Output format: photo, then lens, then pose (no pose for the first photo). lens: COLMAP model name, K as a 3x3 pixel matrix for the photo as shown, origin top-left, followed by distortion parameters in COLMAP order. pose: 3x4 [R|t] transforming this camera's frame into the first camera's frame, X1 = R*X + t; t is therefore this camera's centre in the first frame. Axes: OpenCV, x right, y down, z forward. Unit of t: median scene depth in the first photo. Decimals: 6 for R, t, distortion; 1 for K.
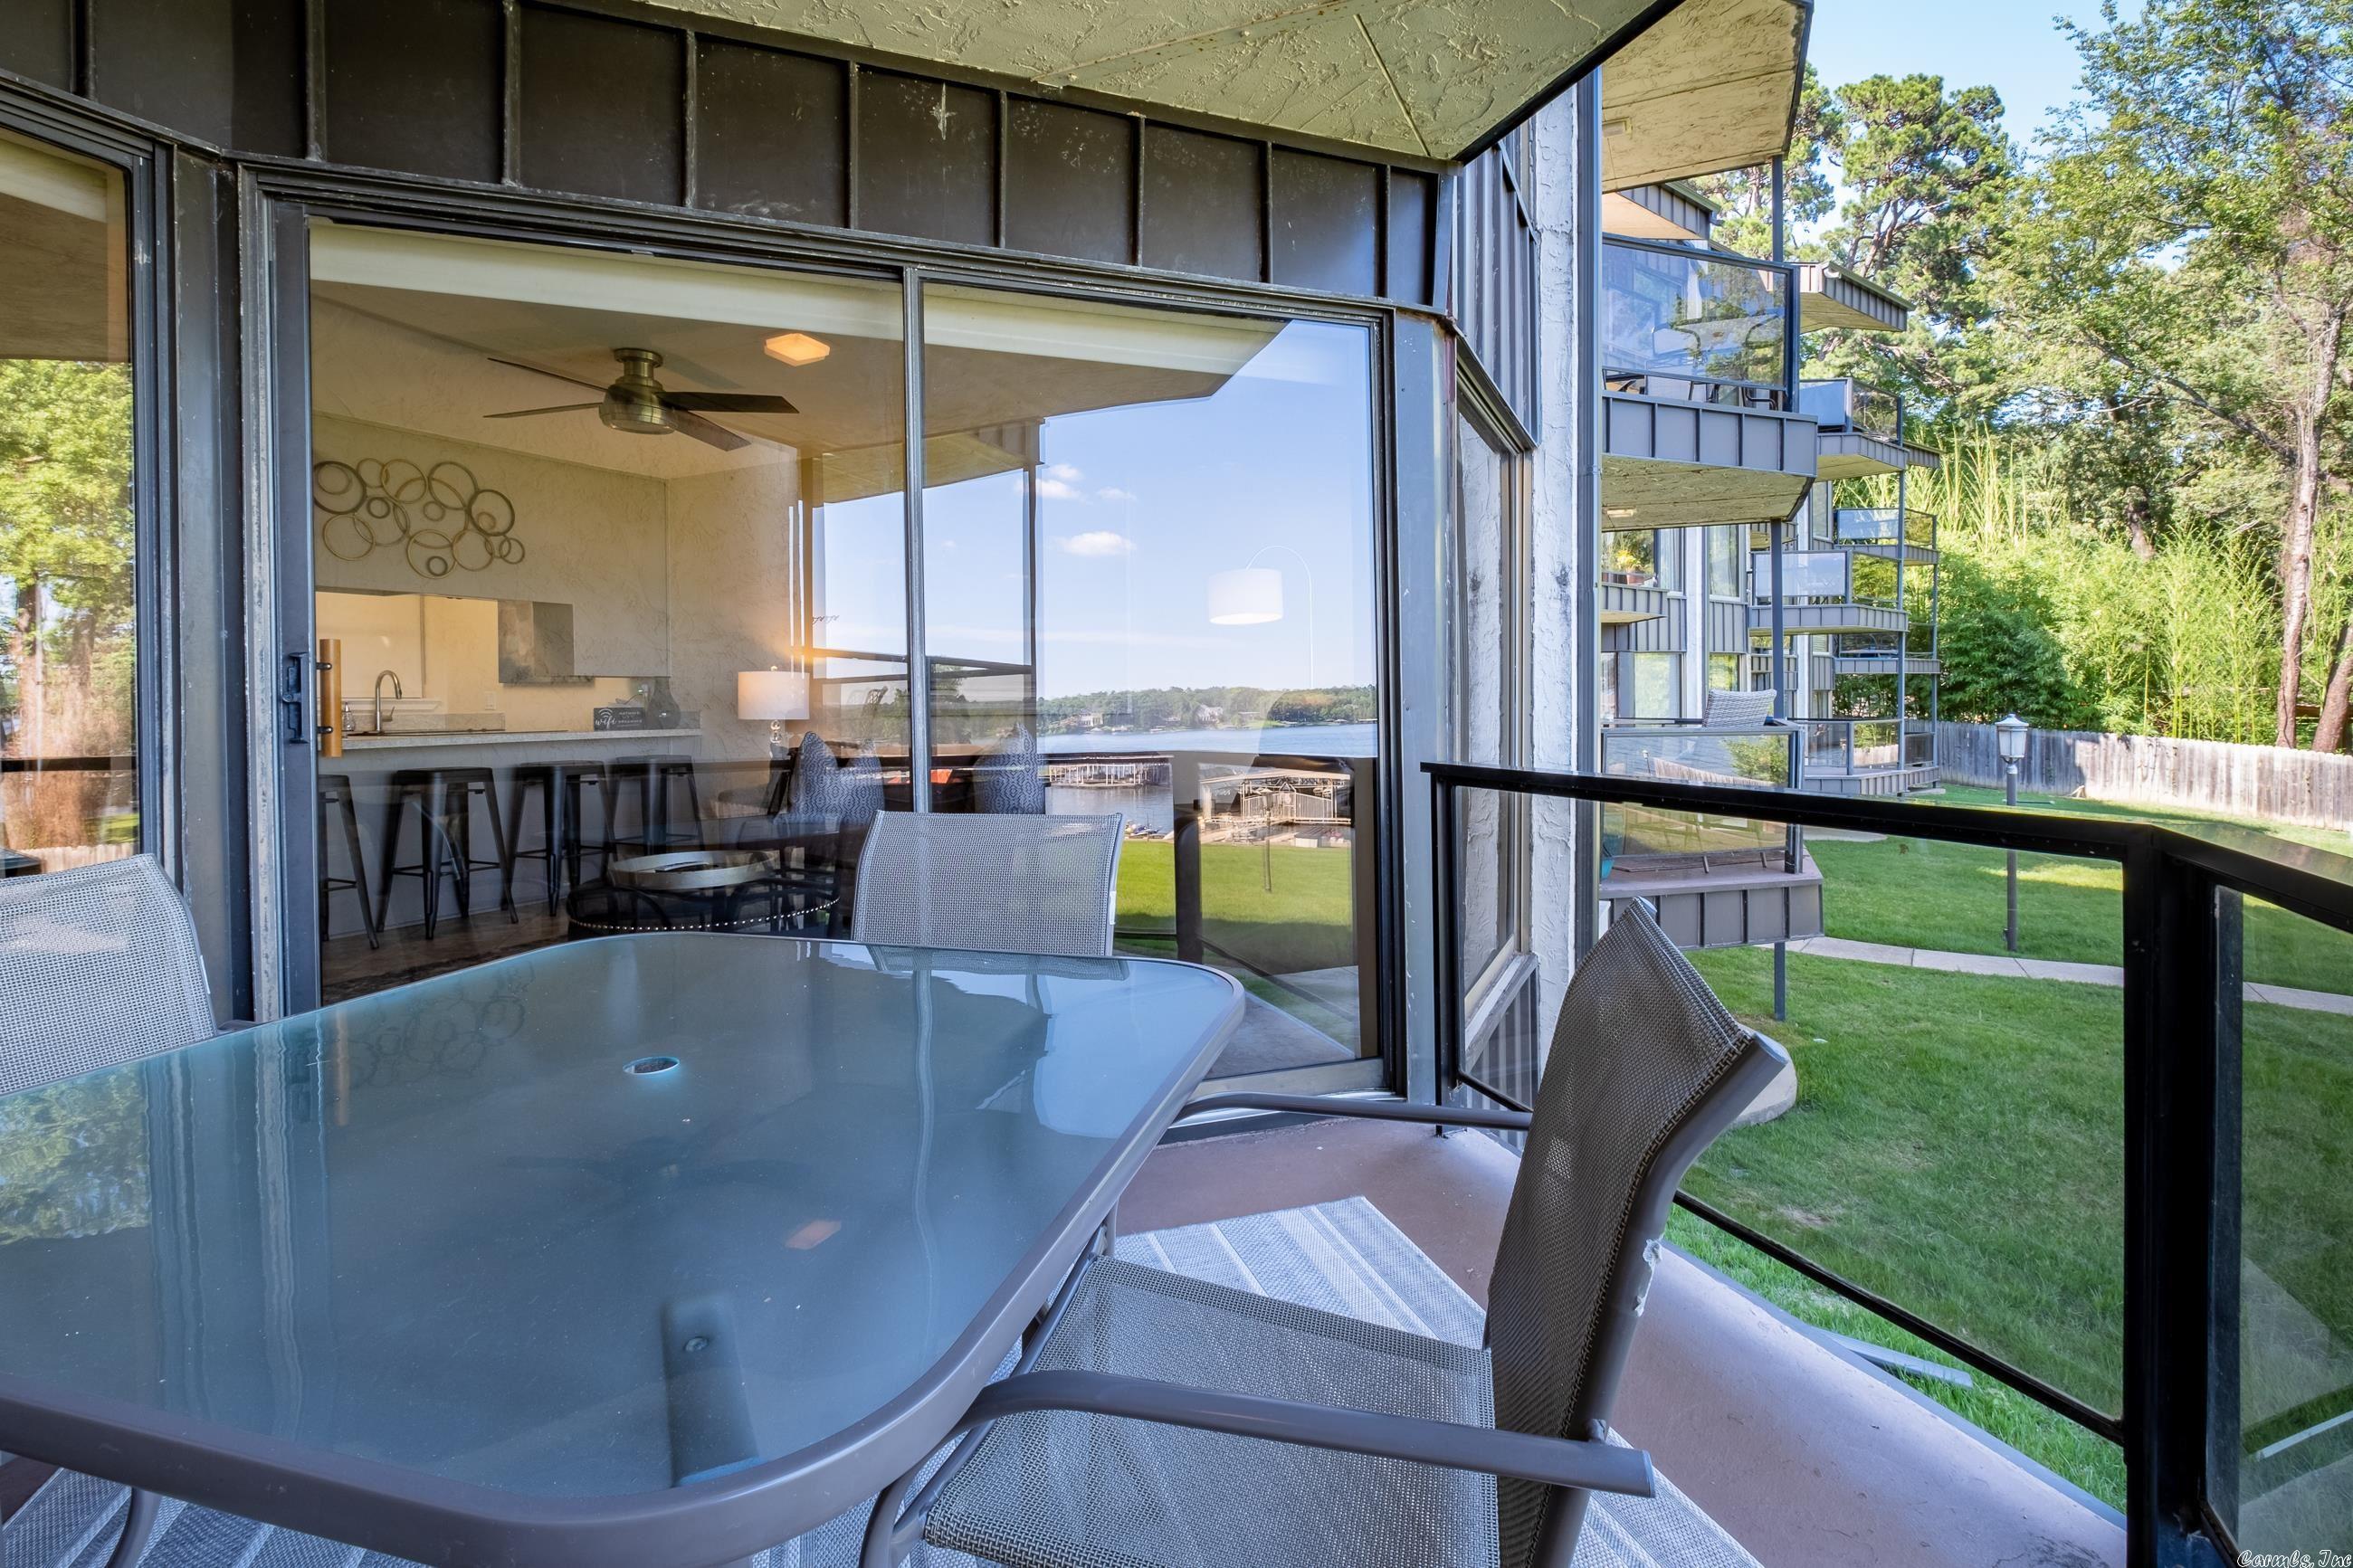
lens RADIAL K [[1082.3, 0, 1182.0], [0, 1082.3, 716.6], [0, 0, 1]] dist [-0.000463, -0.000048]
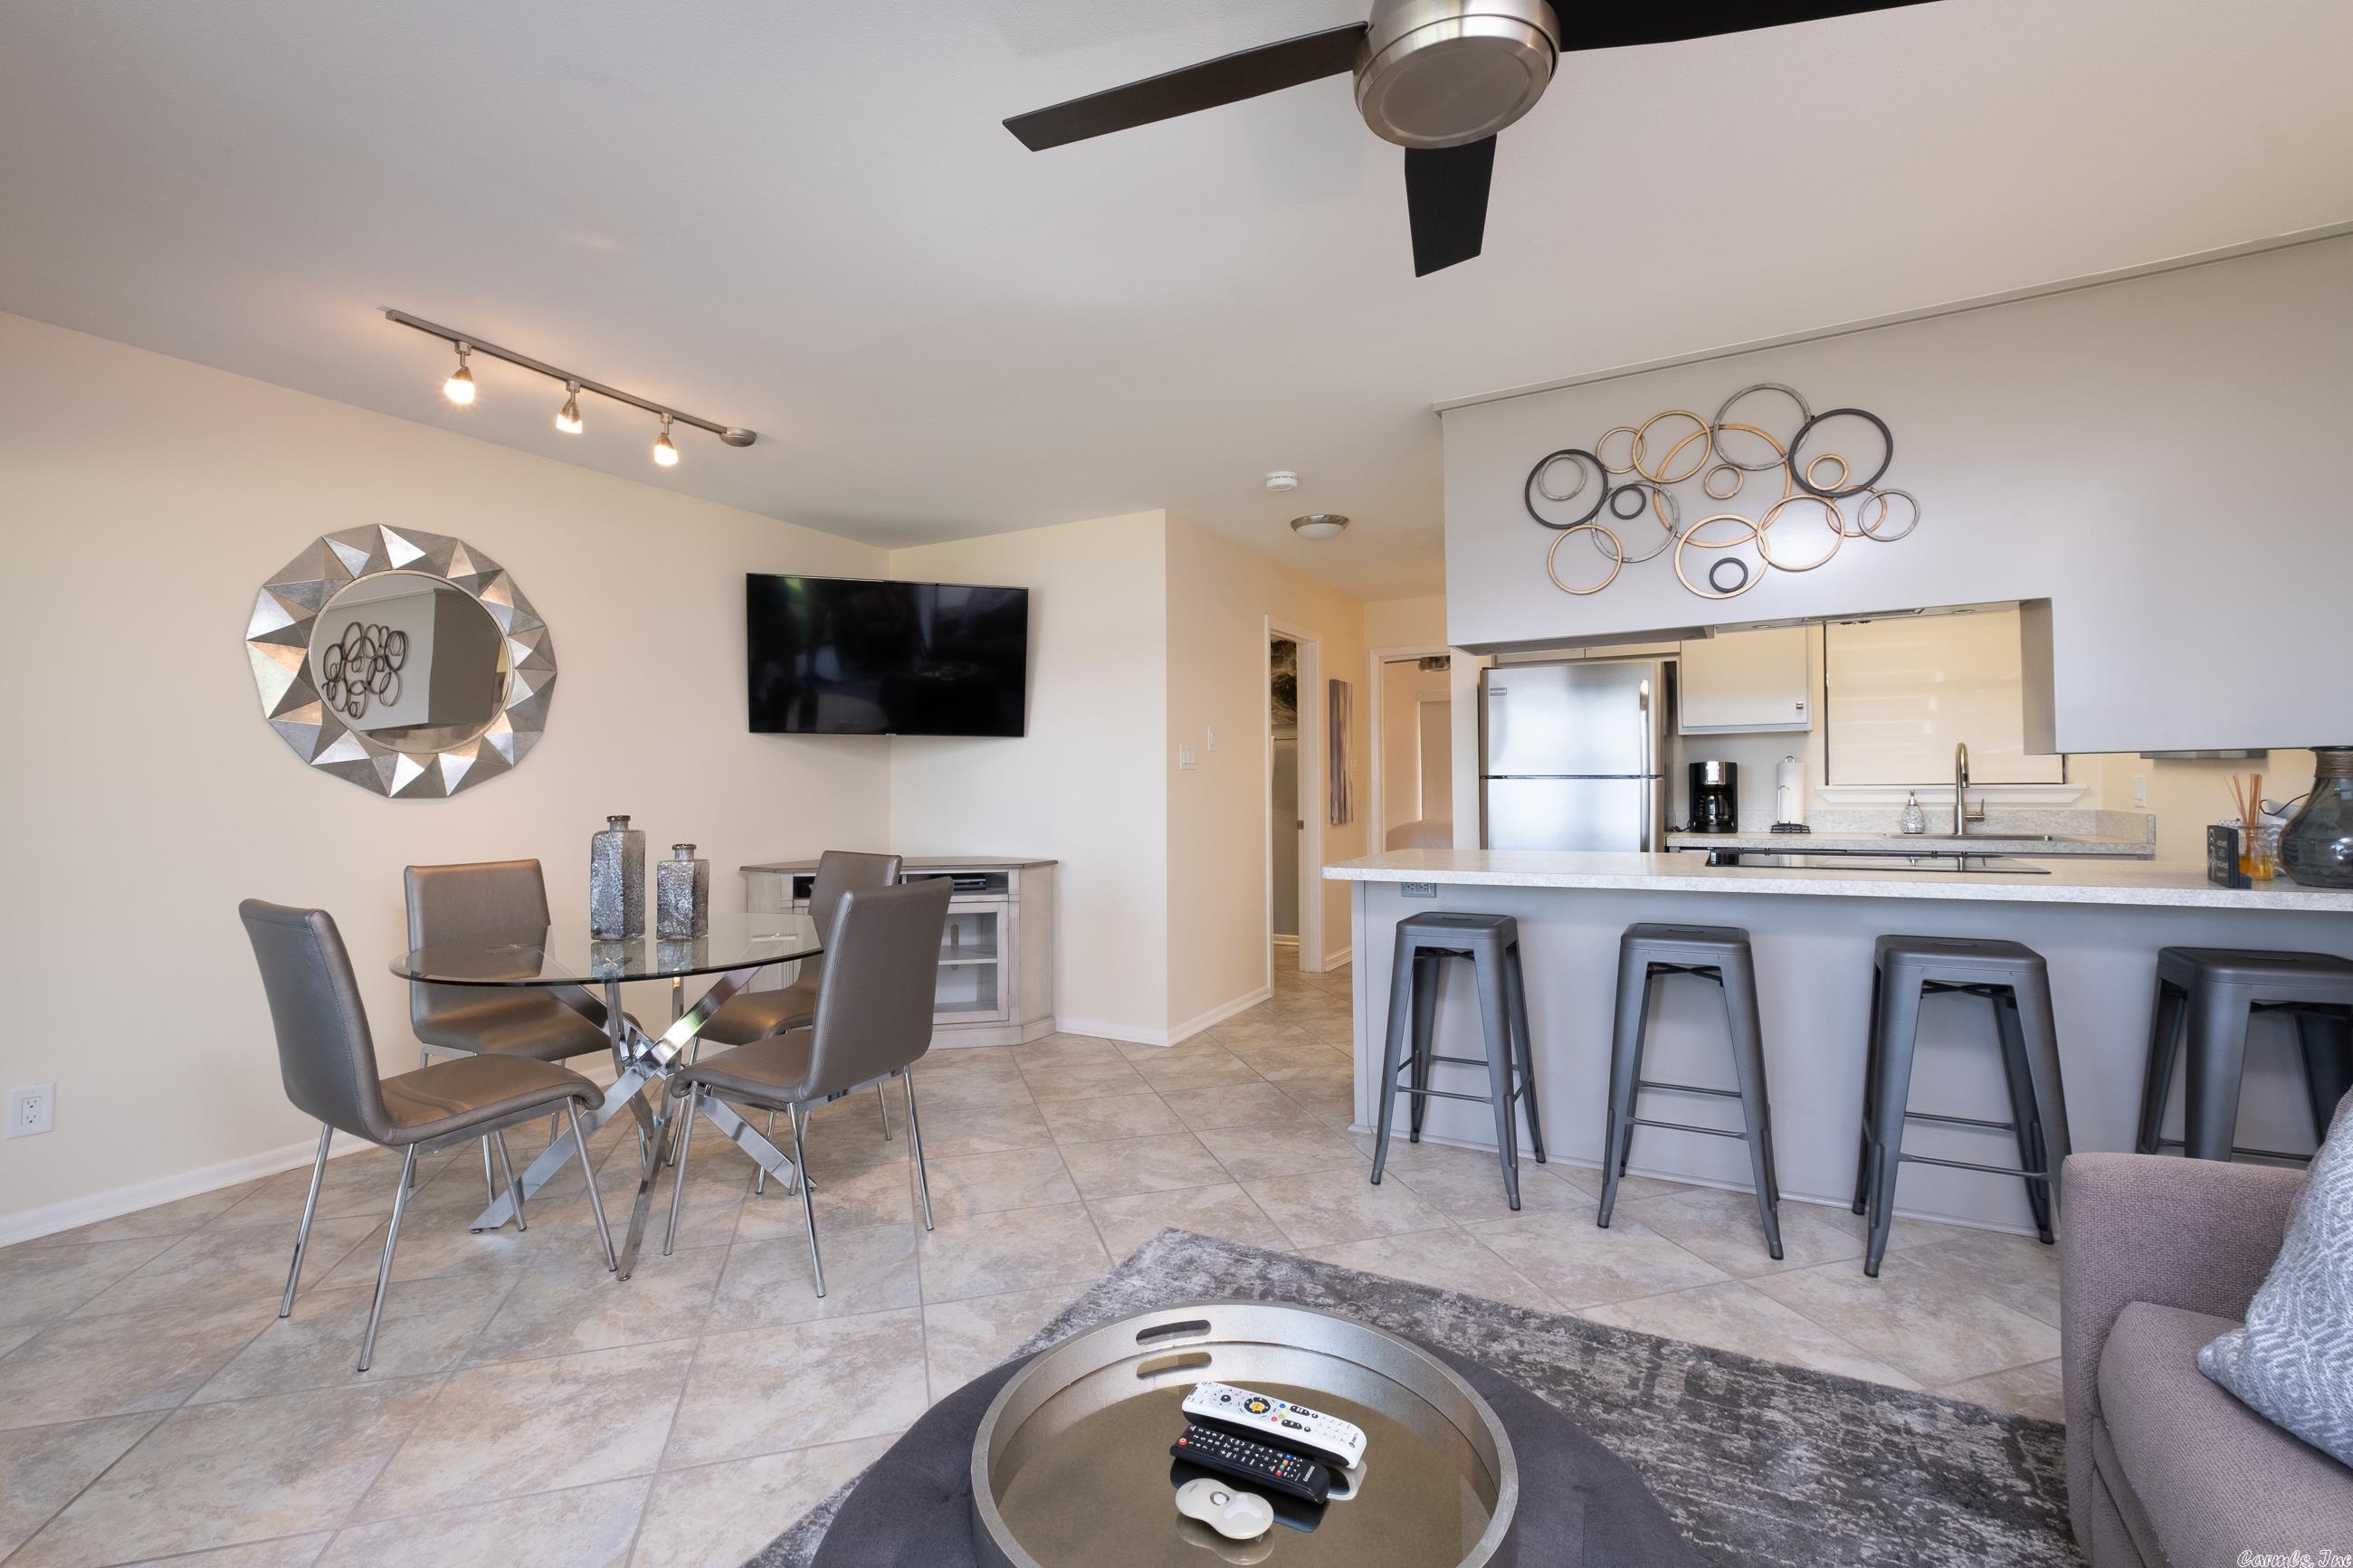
lens RADIAL K [[1021.3, 0, 1175.6], [0, 1021.3, 775.5], [0, 0, 1]] dist [-0.003779, 0.000067]
pose [[-0.056079, 0.004608, -0.998416, -0.123759], [0.000898, 0.999989, 0.004565, -0.034110], [0.998426, -0.000640, -0.056082, 0.717363]]
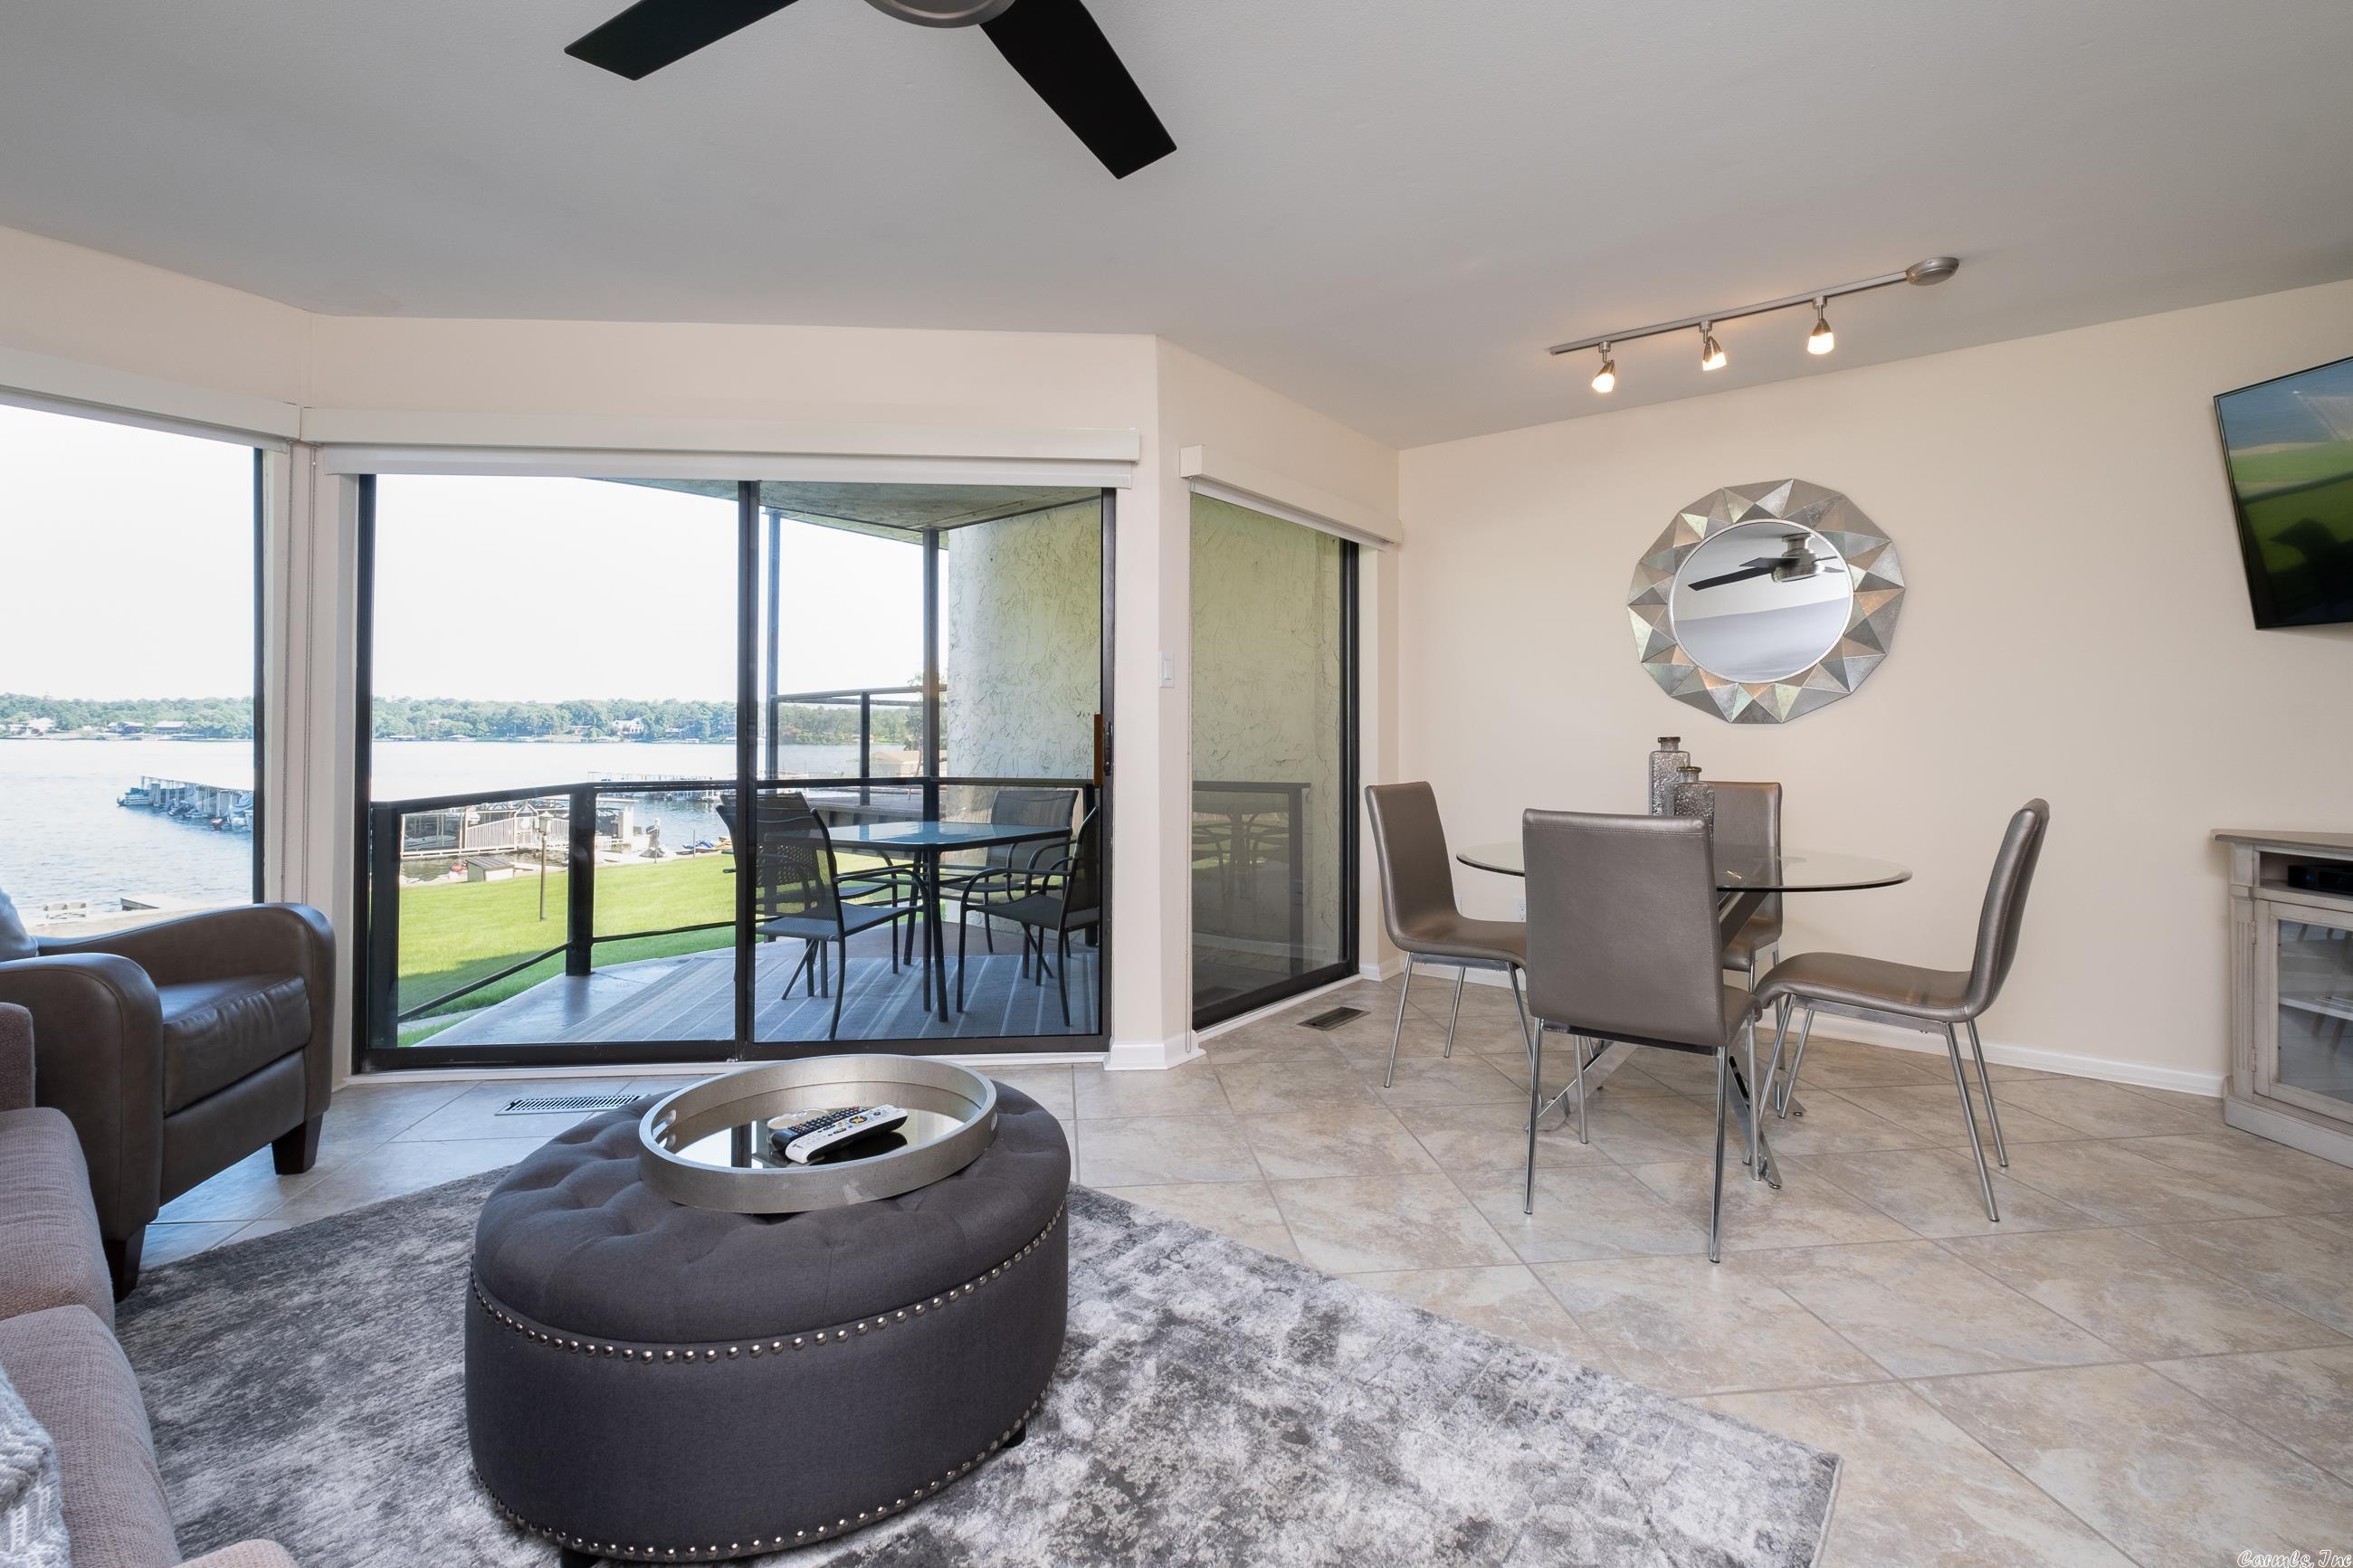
lens RADIAL K [[1051.9, 0, 1175.8], [0, 1051.9, 726.3], [0, 0, 1]] dist [-0.001052, -0.000249]
pose [[-0.974788, 0.011144, 0.222855, -0.500381], [0.010760, 0.999938, -0.002937, -0.018266], [-0.222873, -0.000465, -0.974847, 1.009045]]
